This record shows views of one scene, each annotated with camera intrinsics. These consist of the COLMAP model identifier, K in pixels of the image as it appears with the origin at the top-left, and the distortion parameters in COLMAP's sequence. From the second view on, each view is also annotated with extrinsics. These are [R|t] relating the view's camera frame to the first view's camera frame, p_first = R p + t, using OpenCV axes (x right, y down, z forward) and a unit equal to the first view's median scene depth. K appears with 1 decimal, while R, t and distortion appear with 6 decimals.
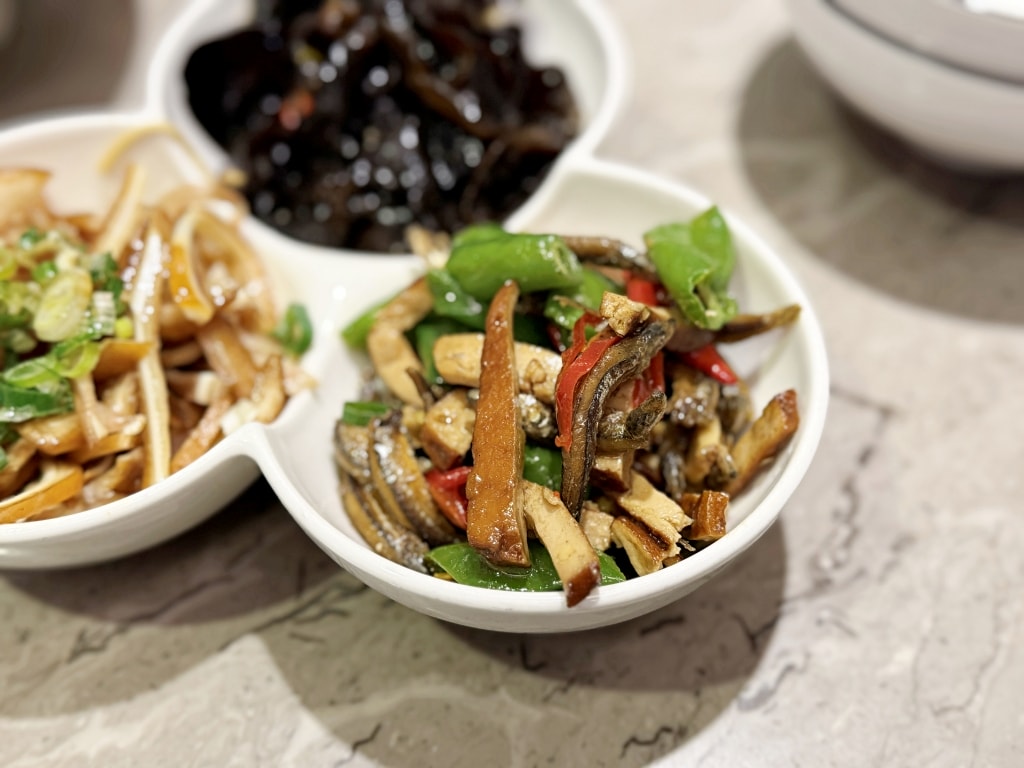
lens RADIAL K [[1212.3, 0, 512.0], [0, 1212.3, 384.0], [0, 0, 1]] dist [0.122026, -0.506300]
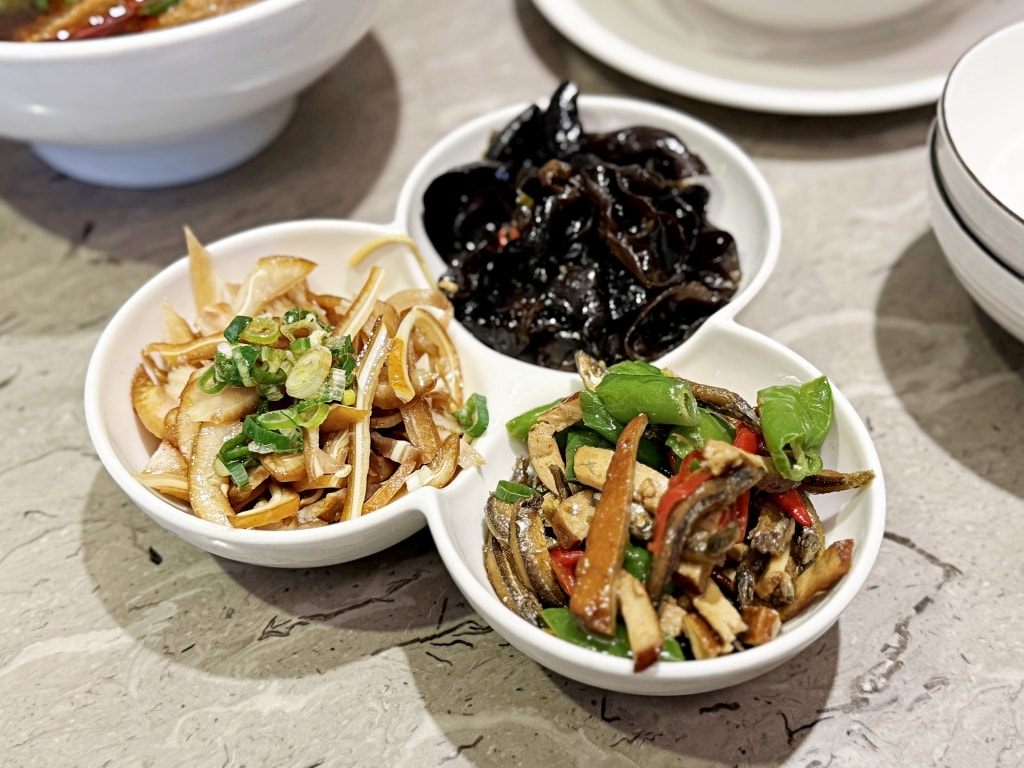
lens RADIAL K [[1212.3, 0, 512.0], [0, 1212.3, 384.0], [0, 0, 1]] dist [0.122026, -0.506300]
pose [[0.973598, 0.171605, -0.150529, 0.051146], [-0.179243, 0.983046, -0.038631, -0.040600], [0.141347, 0.064593, 0.987851, -0.282480]]
